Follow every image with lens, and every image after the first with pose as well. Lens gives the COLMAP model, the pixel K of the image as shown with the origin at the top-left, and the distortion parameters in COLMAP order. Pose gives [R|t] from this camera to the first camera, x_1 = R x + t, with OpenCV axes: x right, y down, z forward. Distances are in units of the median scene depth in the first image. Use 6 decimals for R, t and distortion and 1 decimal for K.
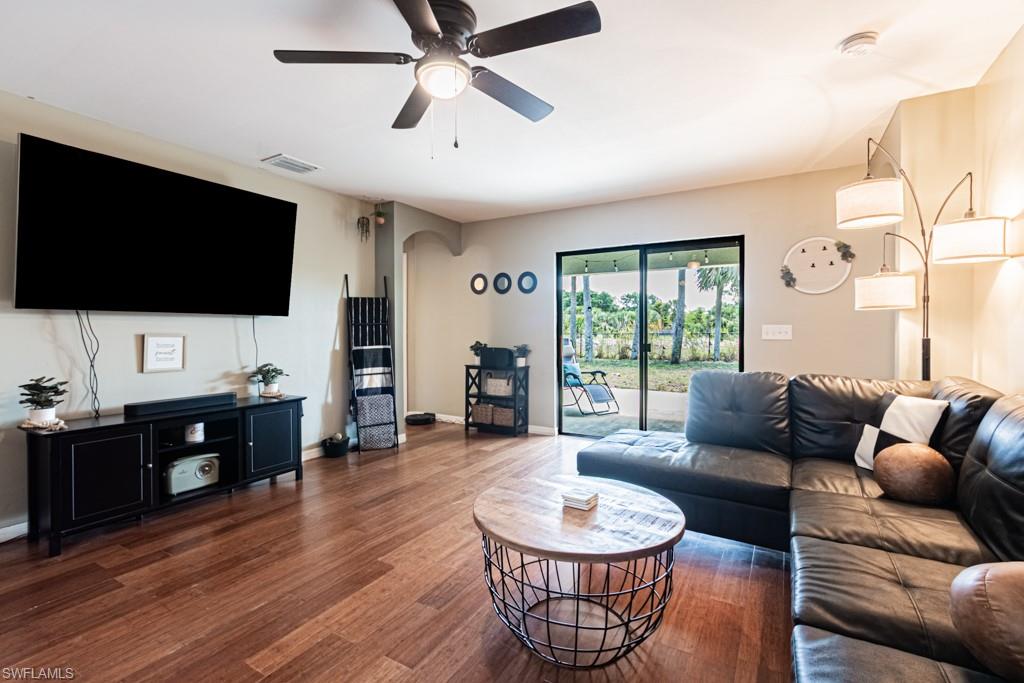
lens RADIAL K [[469.2, 0, 506.9], [0, 469.2, 335.6], [0, 0, 1]] dist [0.004284, -0.002105]
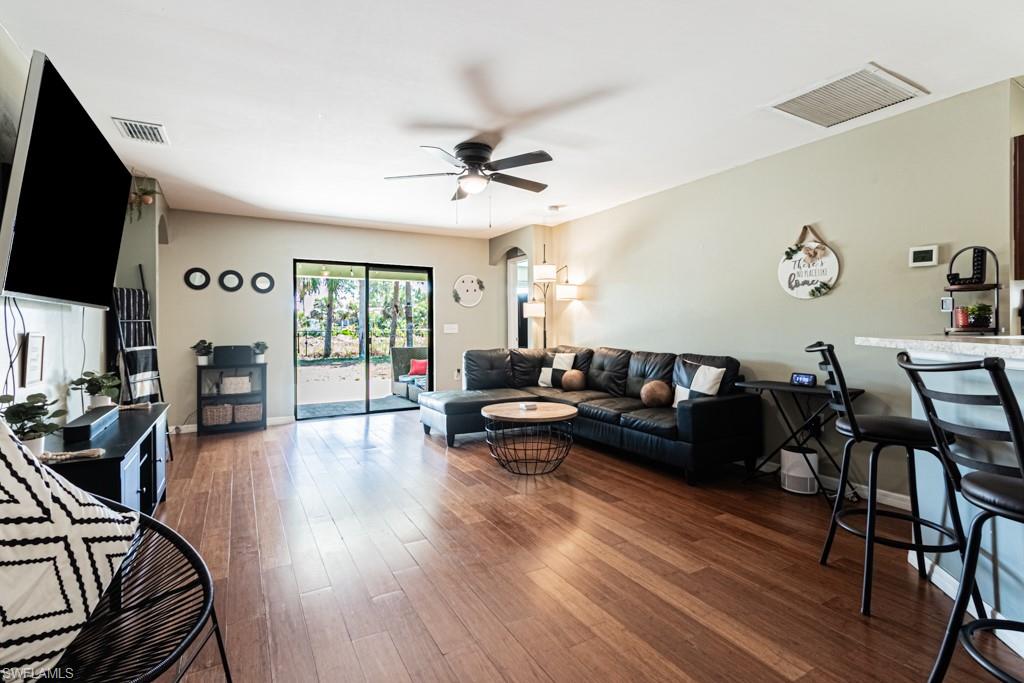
lens RADIAL K [[469.2, 0, 495.9], [0, 469.2, 329.4], [0, 0, 1]] dist [0.004284, -0.002105]
pose [[0.501242, -0.005105, 0.865292, -0.732882], [0.014452, 0.999893, -0.002473, 0.001697], [-0.865186, 0.013745, 0.501262, 0.025943]]
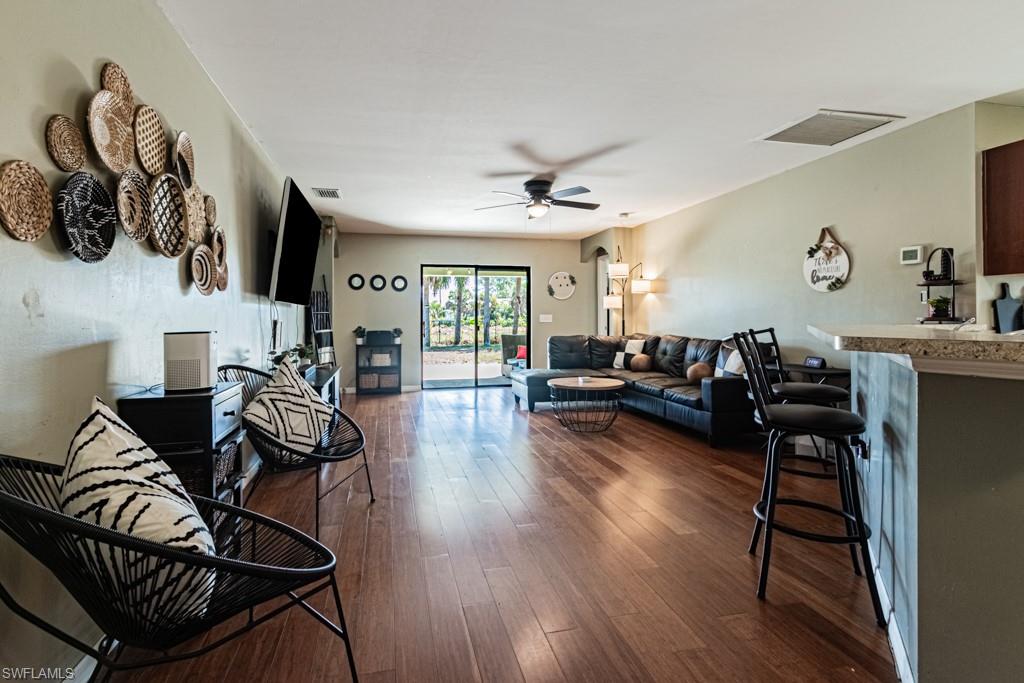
lens RADIAL K [[469.2, 0, 485.5], [0, 469.2, 315.8], [0, 0, 1]] dist [0.004284, -0.002105]
pose [[0.730892, 0.001602, 0.682491, -0.877059], [0.011444, 0.999828, -0.014603, 0.006983], [-0.682397, 0.018484, 0.730748, -0.240022]]
